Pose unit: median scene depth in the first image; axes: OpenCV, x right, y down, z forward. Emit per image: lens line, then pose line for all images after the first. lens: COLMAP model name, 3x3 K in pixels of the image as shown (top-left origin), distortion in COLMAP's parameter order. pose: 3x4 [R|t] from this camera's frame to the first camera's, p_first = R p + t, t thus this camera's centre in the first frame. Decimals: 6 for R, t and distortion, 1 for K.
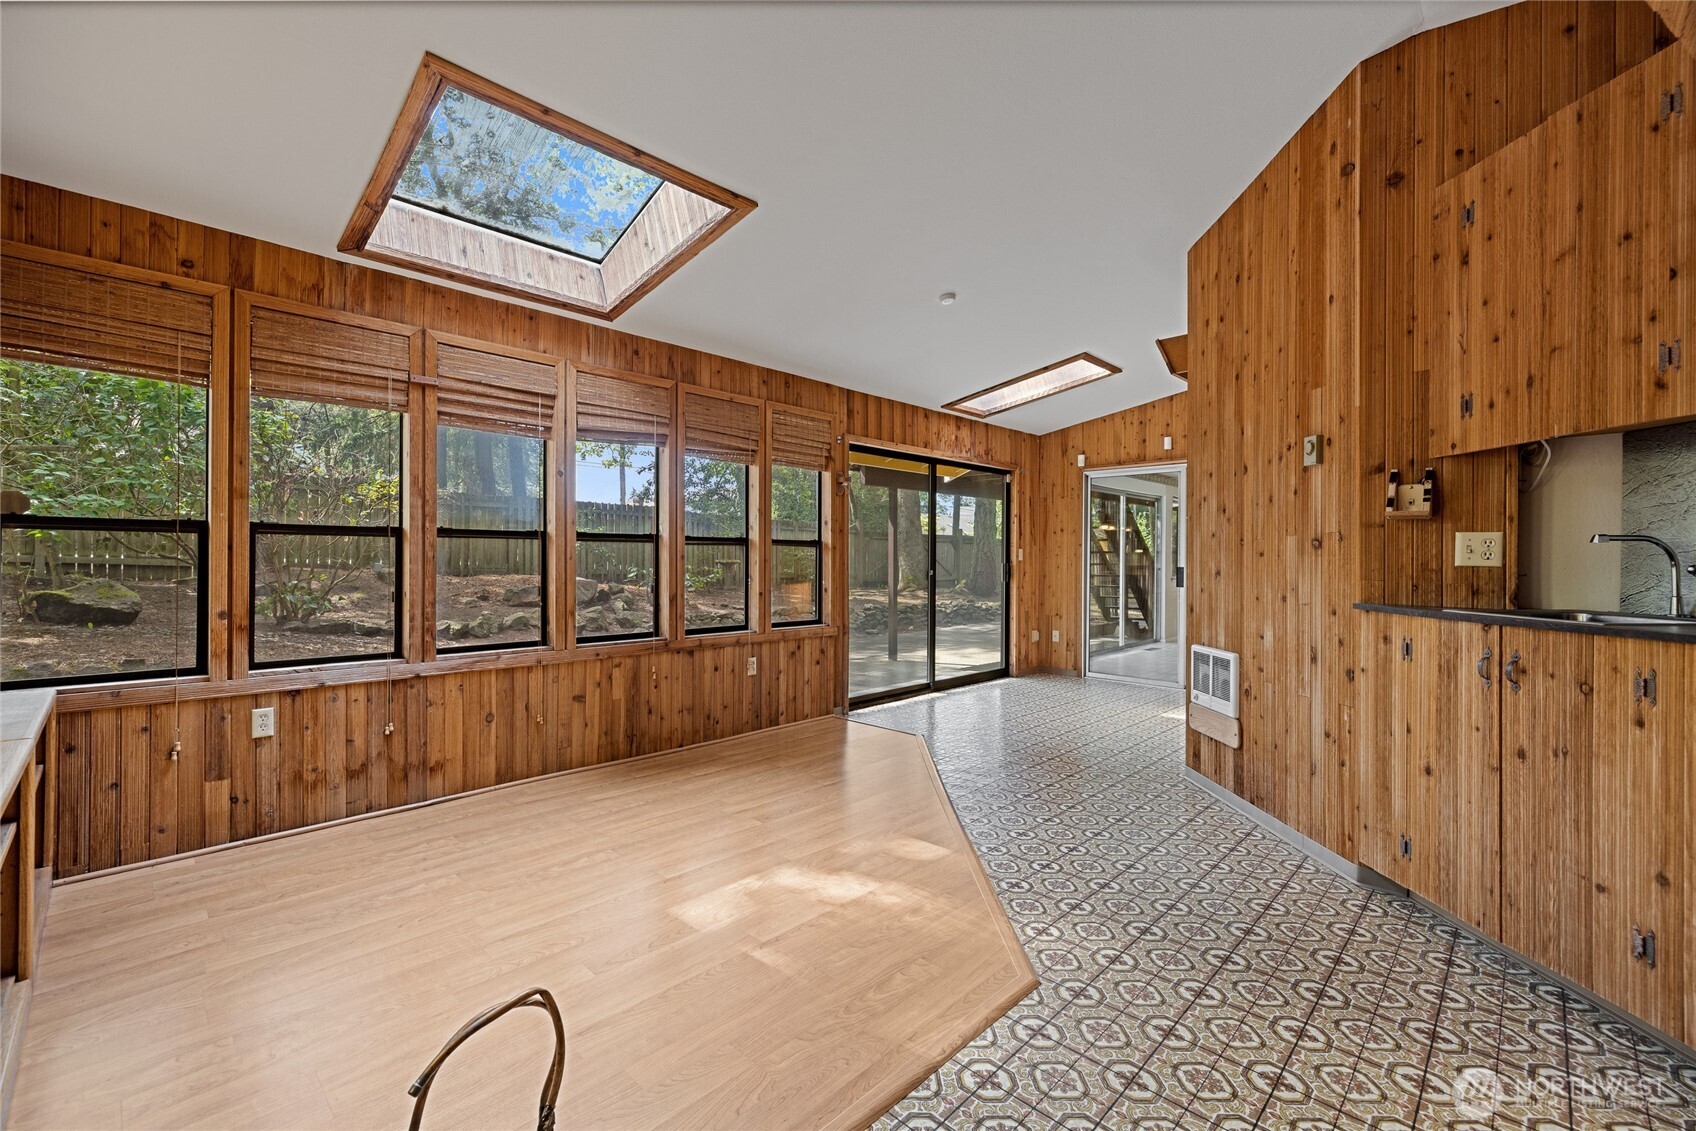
lens RADIAL K [[691.3, 0, 816.5], [0, 691.3, 562.1], [0, 0, 1]] dist [0.001905, 0.000441]
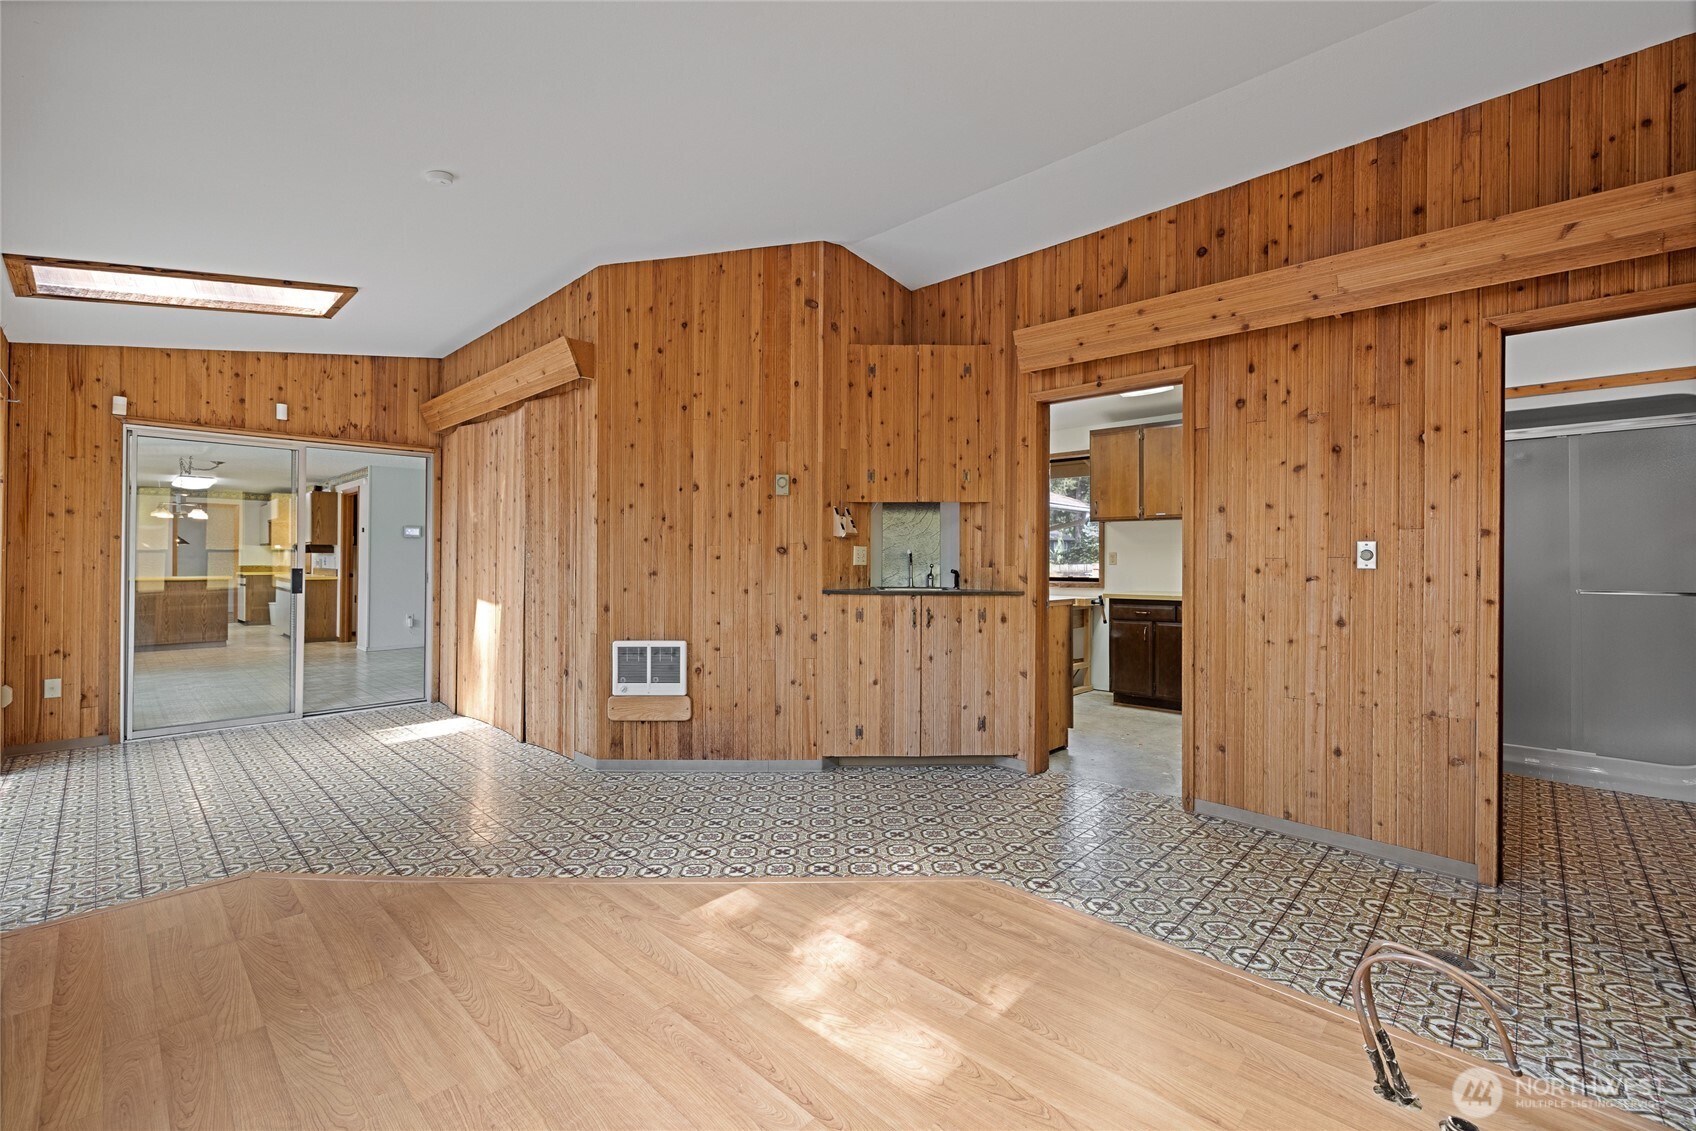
lens RADIAL K [[734.5, 0, 808.4], [0, 734.5, 561.6], [0, 0, 1]] dist [-0.001036, -0.000228]
pose [[-0.005225, -0.006764, 0.999963, -0.666628], [0.001714, 0.999976, 0.006773, -0.011939], [-0.999985, 0.001749, -0.005213, 0.808409]]
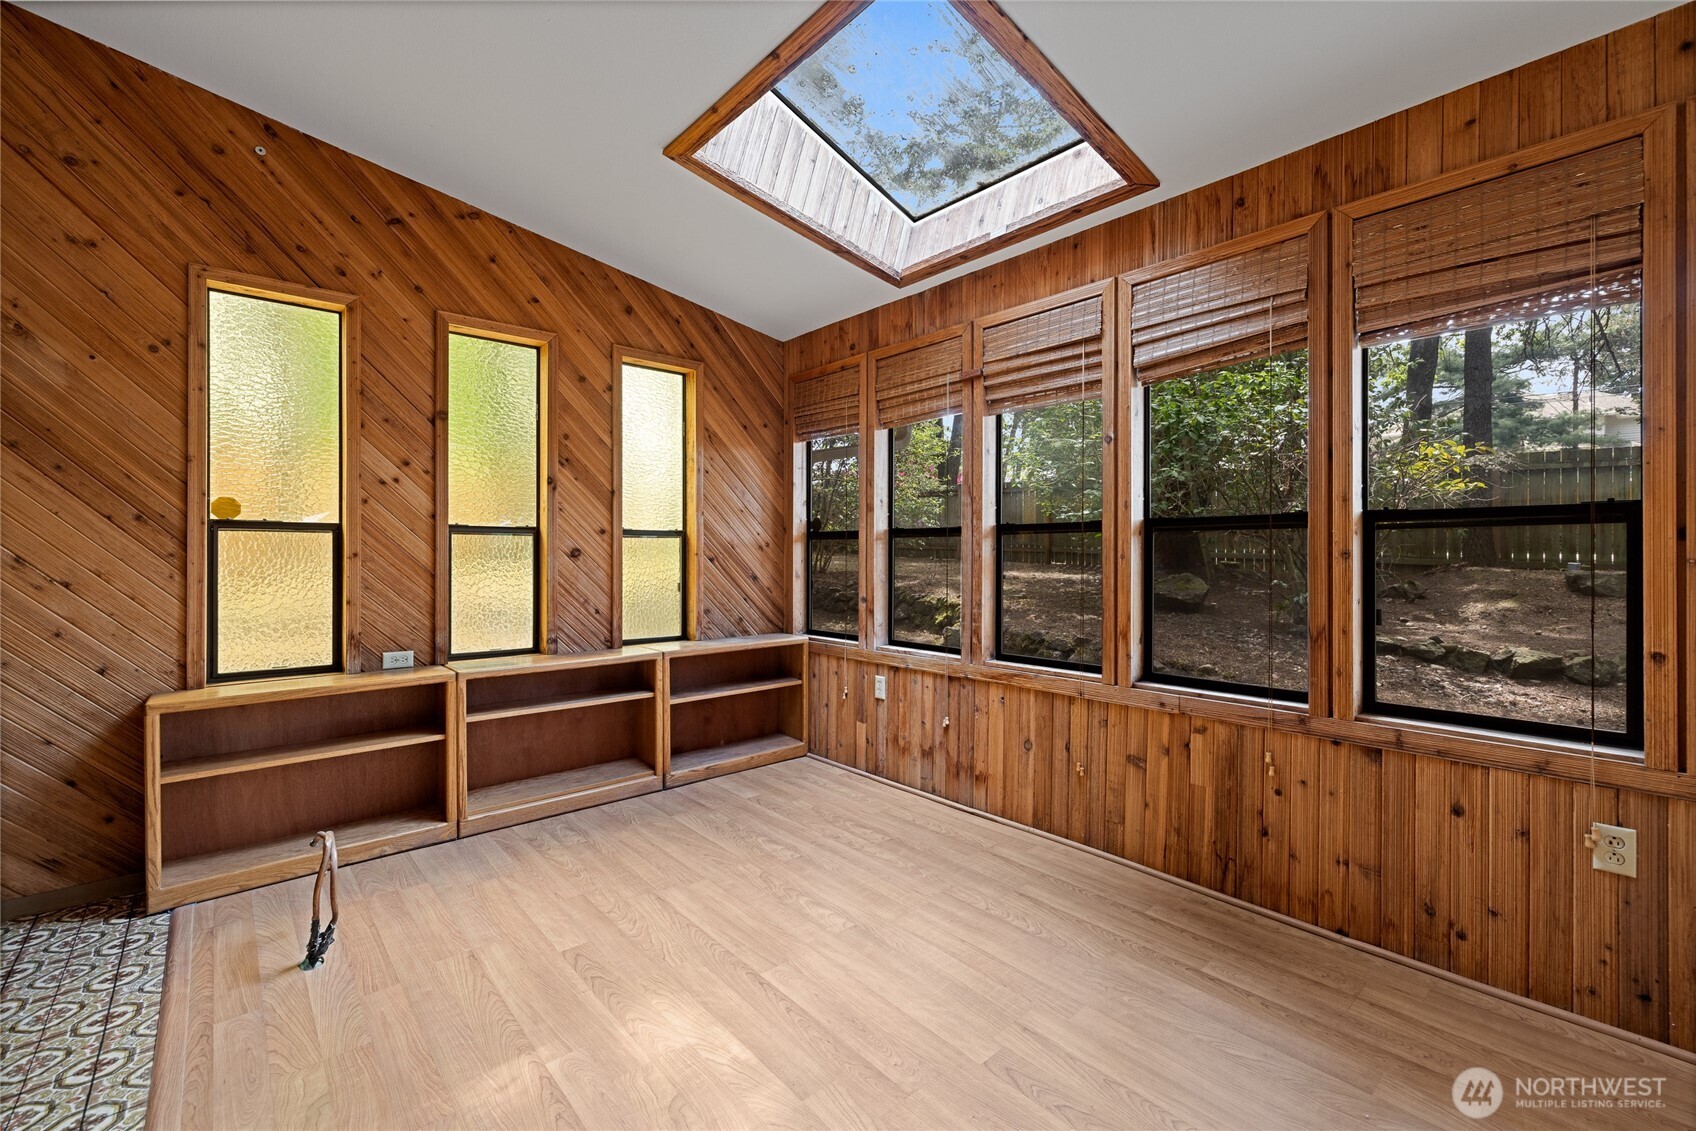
lens RADIAL K [[710.4, 0, 840.6], [0, 710.4, 556.3], [0, 0, 1]] dist [-0.000576, -0.000122]
pose [[-0.045441, -0.000112, -0.998967, 0.455460], [-0.004685, 0.999989, 0.000101, -0.006167], [0.998956, 0.004685, -0.045441, 0.899124]]
